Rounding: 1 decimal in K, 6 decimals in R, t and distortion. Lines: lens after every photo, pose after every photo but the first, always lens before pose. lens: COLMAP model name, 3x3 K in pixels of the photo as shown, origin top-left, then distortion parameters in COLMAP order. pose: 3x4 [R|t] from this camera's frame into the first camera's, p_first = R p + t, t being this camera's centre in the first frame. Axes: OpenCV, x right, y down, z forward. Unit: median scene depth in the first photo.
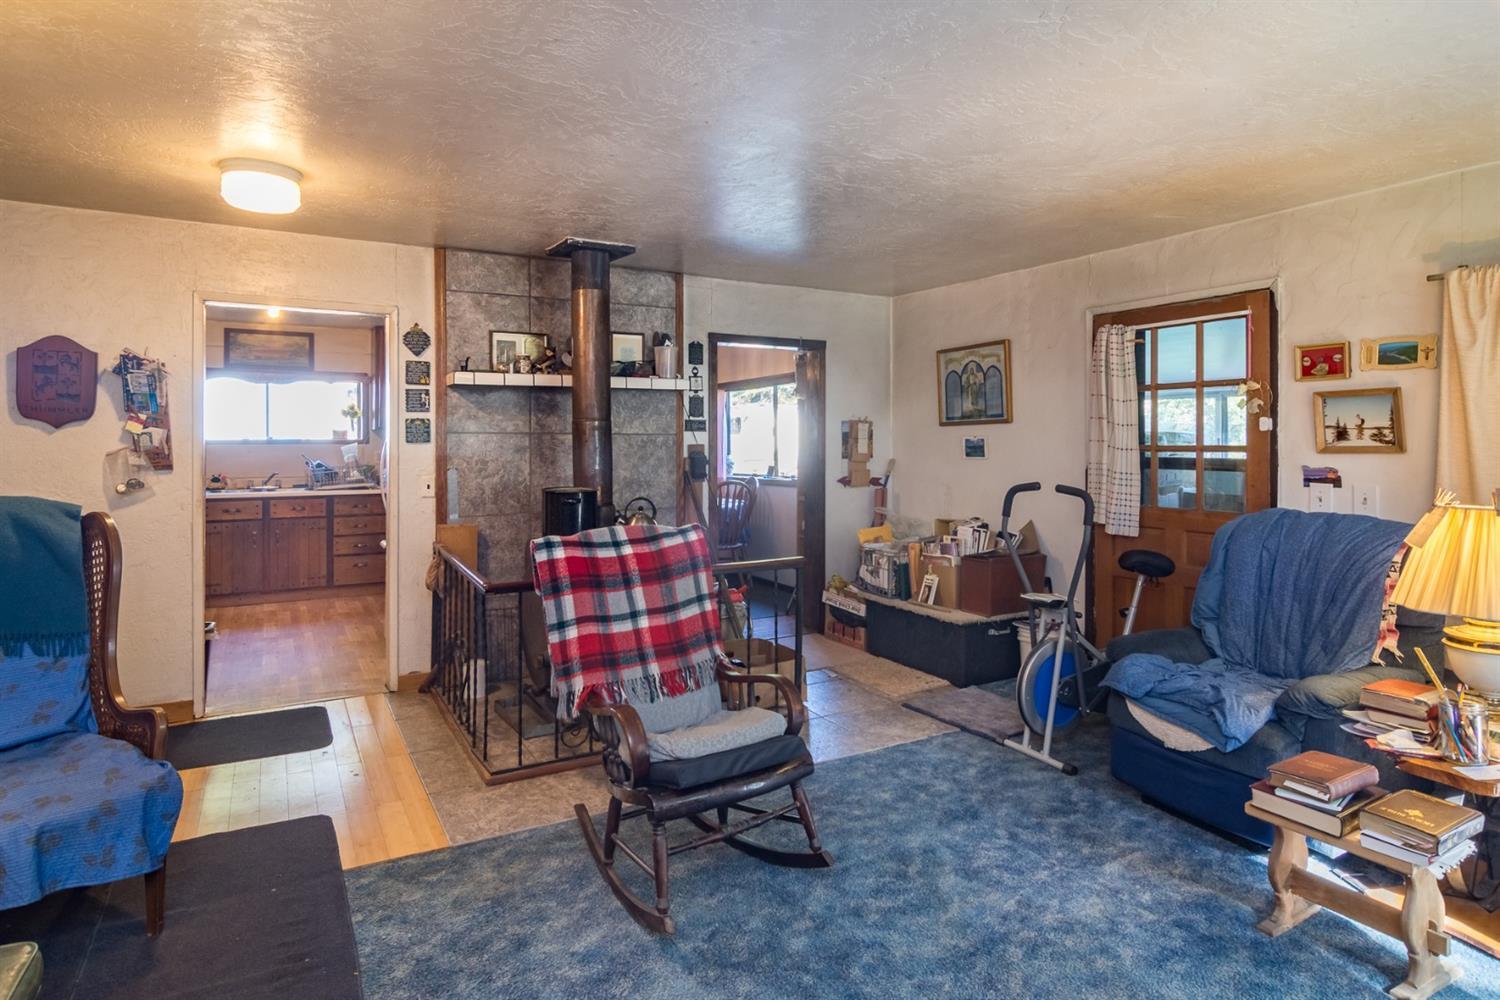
lens RADIAL K [[848.9, 0, 729.0], [0, 848.9, 448.8], [0, 0, 1]] dist [-0.001207, -0.000329]
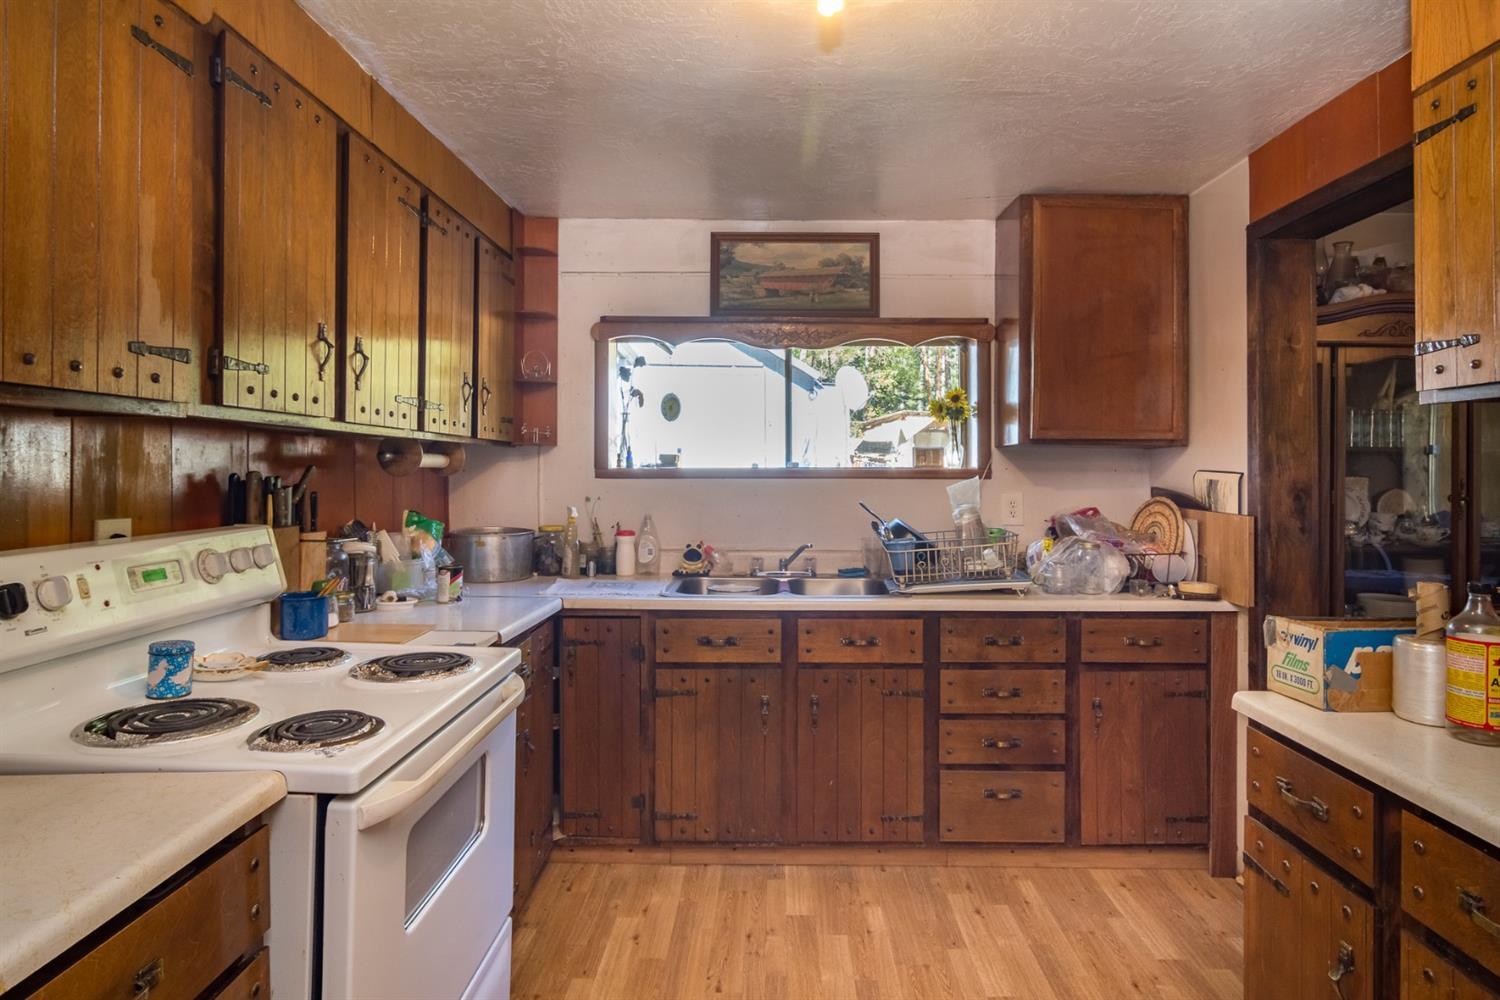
lens RADIAL K [[778.1, 0, 755.6], [0, 778.1, 469.4], [0, 0, 1]] dist [-0.000765, -0.000403]
pose [[0.867656, 0.004008, -0.497149, -0.360429], [-0.003789, 0.999992, 0.001449, -0.011446], [0.497151, 0.000626, 0.867664, 0.642942]]
